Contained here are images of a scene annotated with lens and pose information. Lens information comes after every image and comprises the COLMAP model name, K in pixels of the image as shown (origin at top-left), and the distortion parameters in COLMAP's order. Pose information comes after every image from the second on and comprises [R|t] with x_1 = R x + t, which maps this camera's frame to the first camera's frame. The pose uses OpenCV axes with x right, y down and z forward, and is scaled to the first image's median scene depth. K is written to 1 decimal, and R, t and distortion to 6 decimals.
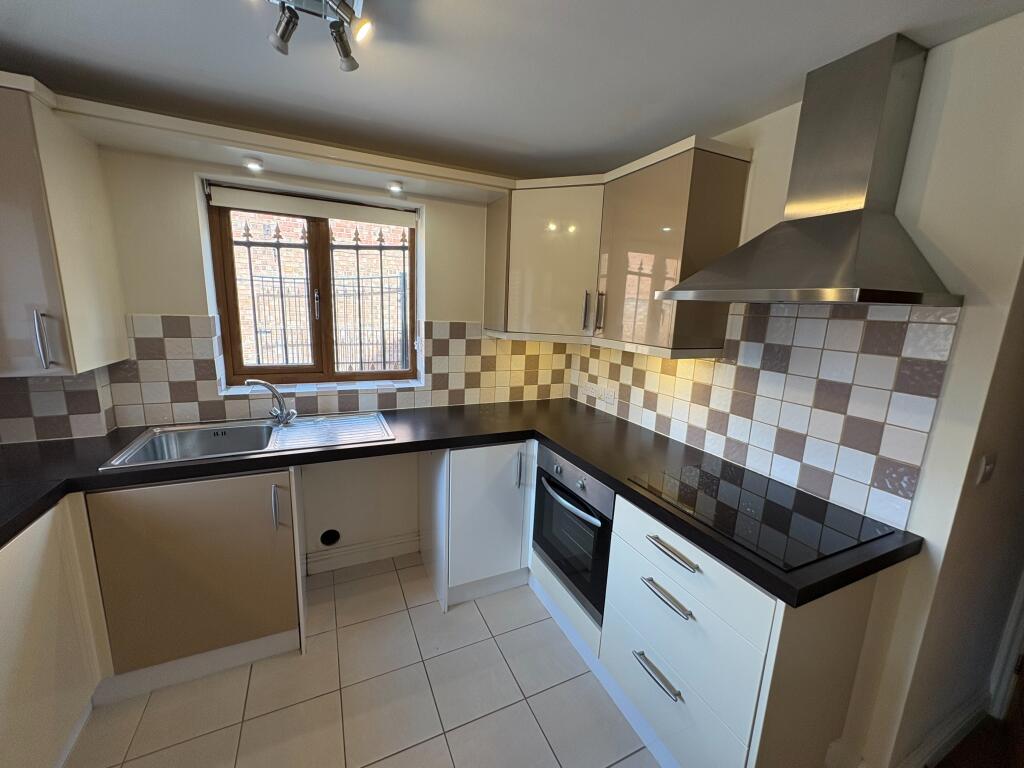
lens RADIAL K [[407.9, 0, 511.6], [0, 407.9, 387.0], [0, 0, 1]] dist [0.003550, -0.000377]
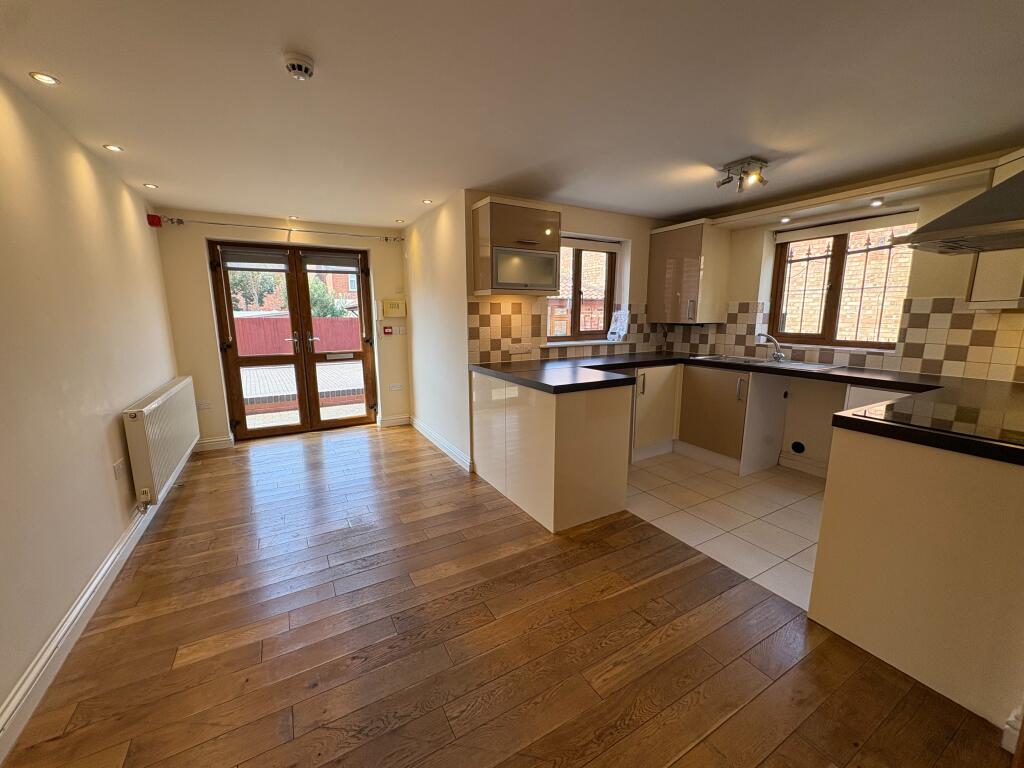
lens RADIAL K [[407.9, 0, 512.9], [0, 407.9, 383.5], [0, 0, 1]] dist [0.003550, -0.000377]
pose [[0.079575, 0.131582, -0.988106, 1.041026], [-0.190743, 0.974943, 0.114469, 0.187941], [0.978409, 0.179366, 0.102679, -0.250132]]
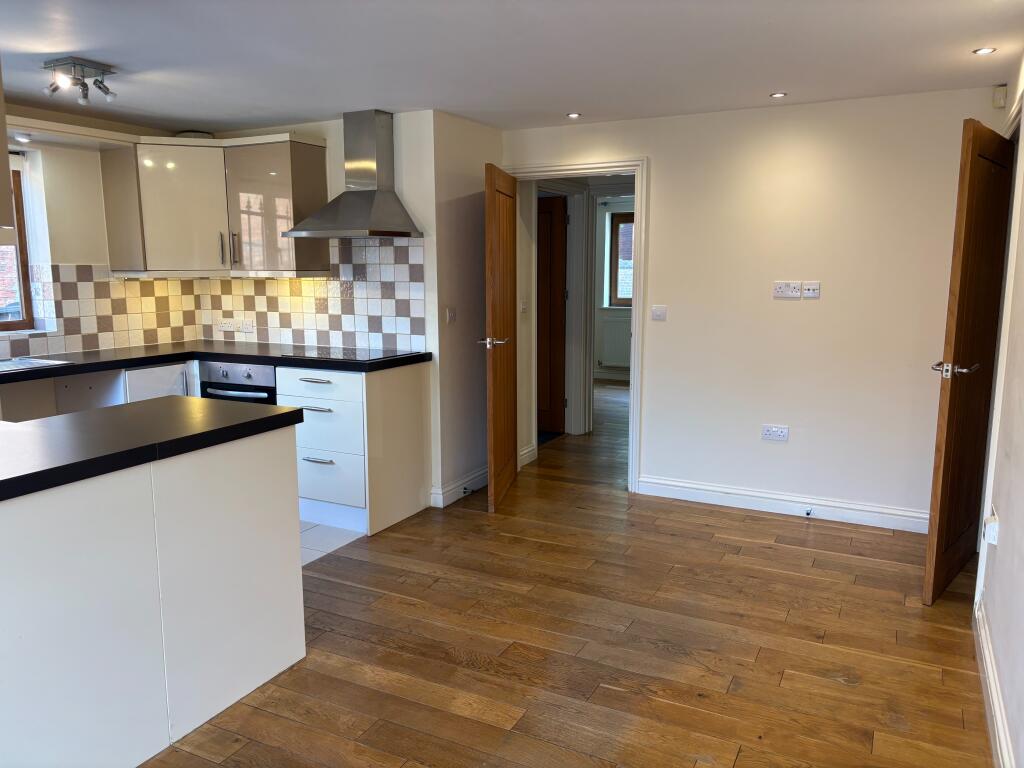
lens RADIAL K [[772.1, 0, 512.2], [0, 772.1, 384.2], [0, 0, 1]] dist [0.012635, 0.000392]
pose [[0.791606, -0.133603, 0.596246, -0.542709], [0.151996, 0.988186, 0.019628, 0.287902], [-0.591825, 0.075089, 0.802562, -1.280134]]
